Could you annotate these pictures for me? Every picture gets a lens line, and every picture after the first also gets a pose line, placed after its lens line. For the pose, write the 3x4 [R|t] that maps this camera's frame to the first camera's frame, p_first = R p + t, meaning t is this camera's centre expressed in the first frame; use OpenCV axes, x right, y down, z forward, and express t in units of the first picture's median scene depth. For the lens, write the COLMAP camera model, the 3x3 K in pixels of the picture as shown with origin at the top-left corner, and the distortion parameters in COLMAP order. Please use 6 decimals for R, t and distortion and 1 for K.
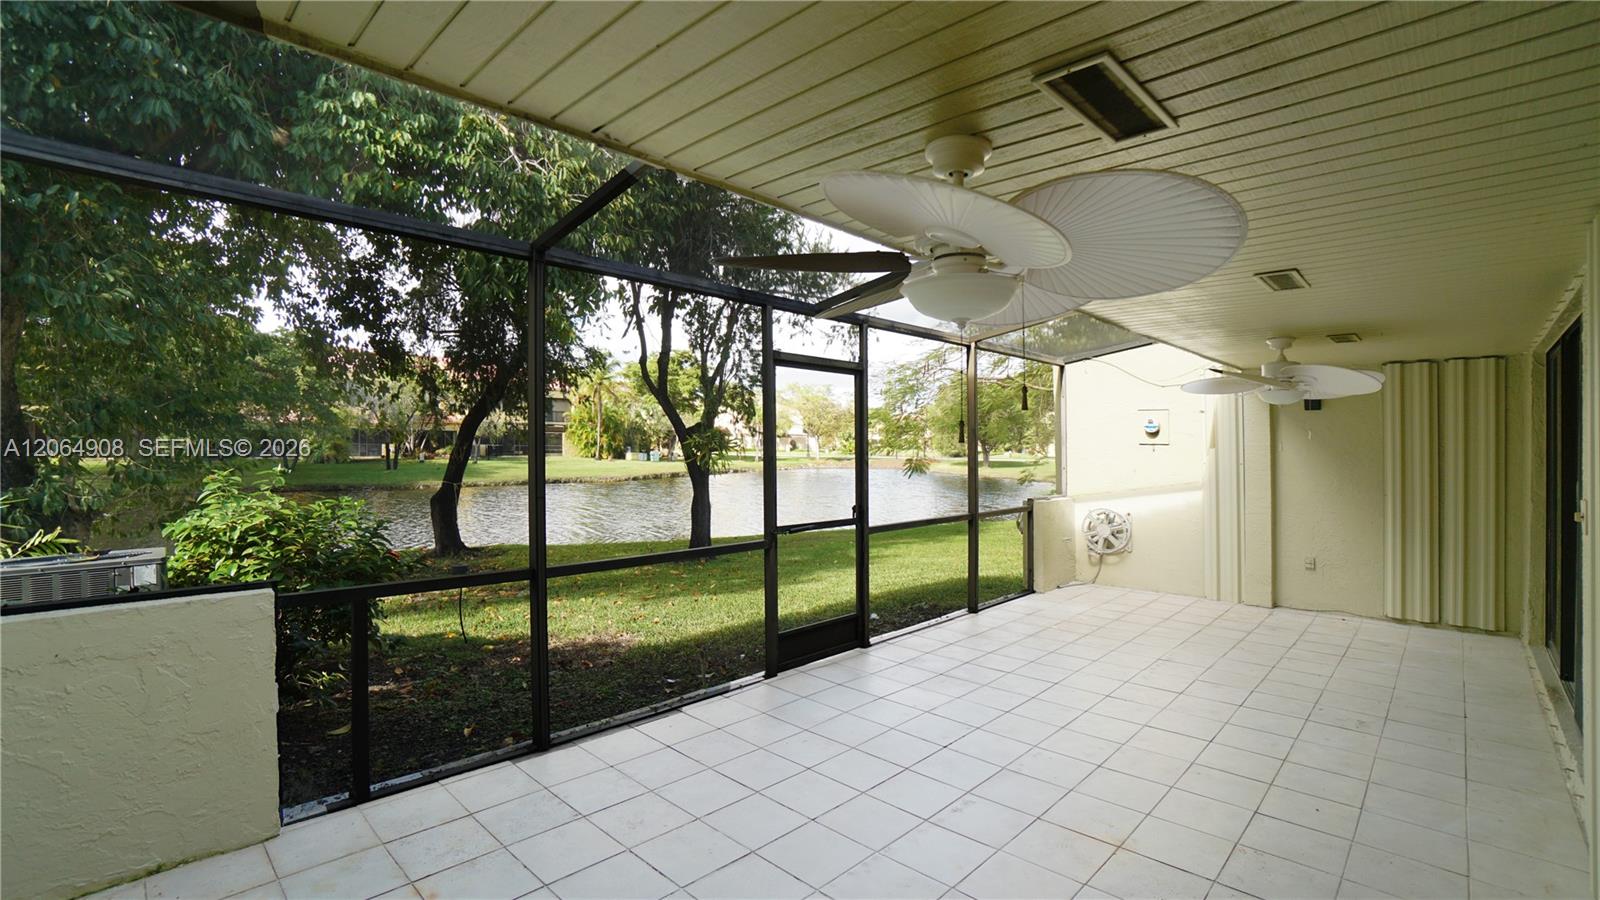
lens RADIAL K [[703.6, 0, 790.8], [0, 703.6, 459.3], [0, 0, 1]] dist [-0.063446, 0.021959]
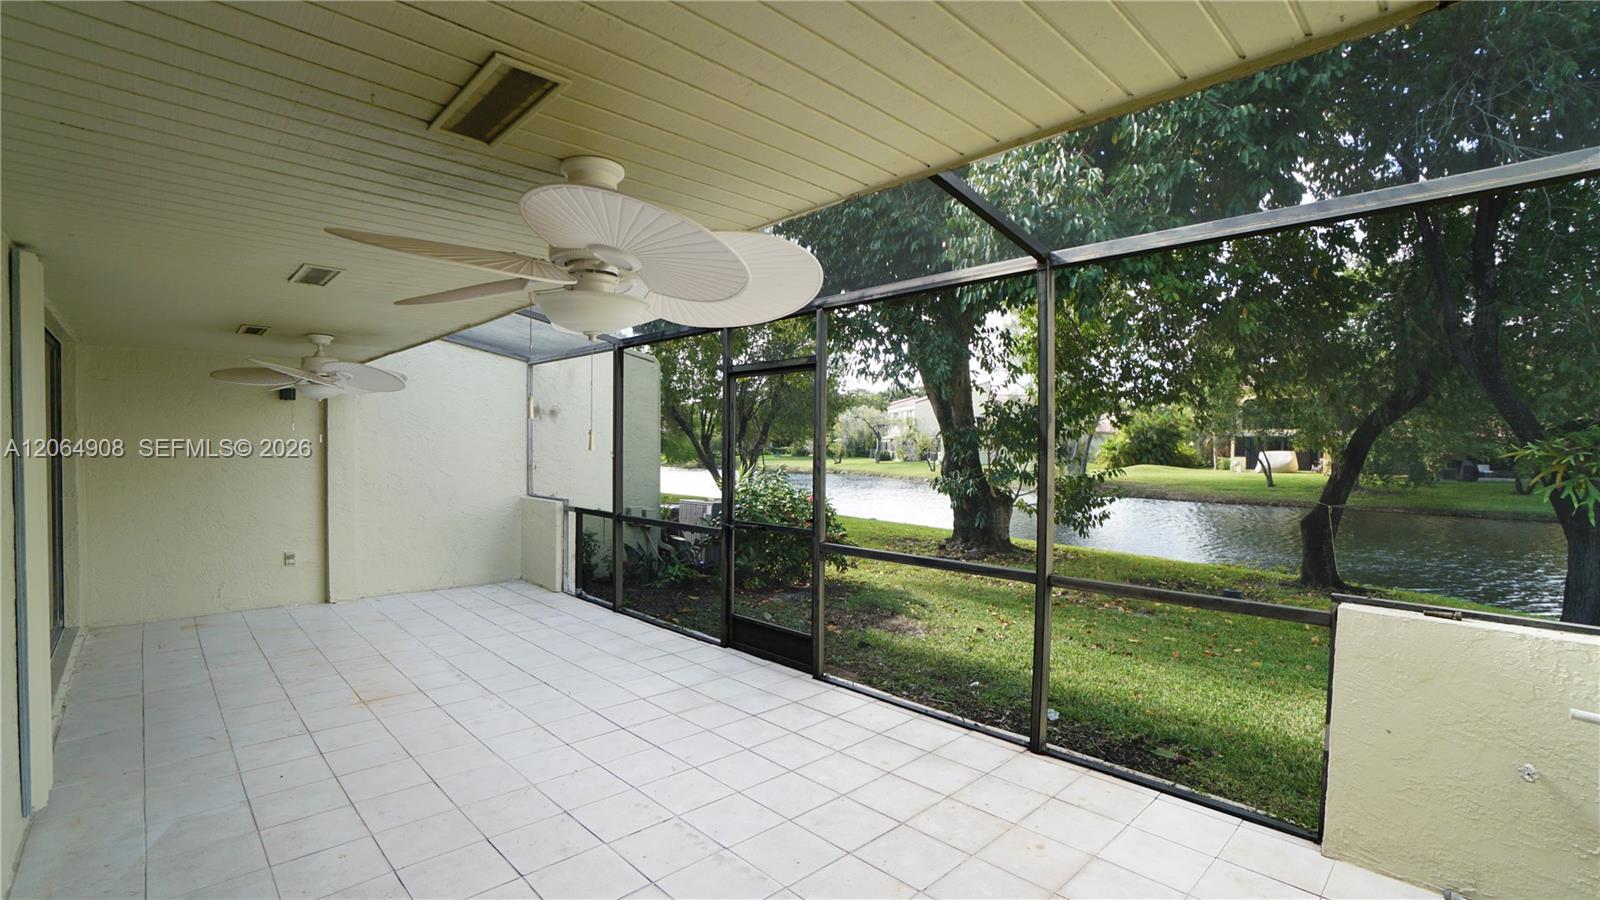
lens RADIAL K [[703.6, 0, 790.8], [0, 703.6, 459.3], [0, 0, 1]] dist [-0.063446, 0.021959]
pose [[-0.043273, -0.000267, -0.999063, 1.157180], [-0.019927, 0.999801, 0.000596, -0.008683], [0.998865, 0.019934, -0.043270, 1.168146]]
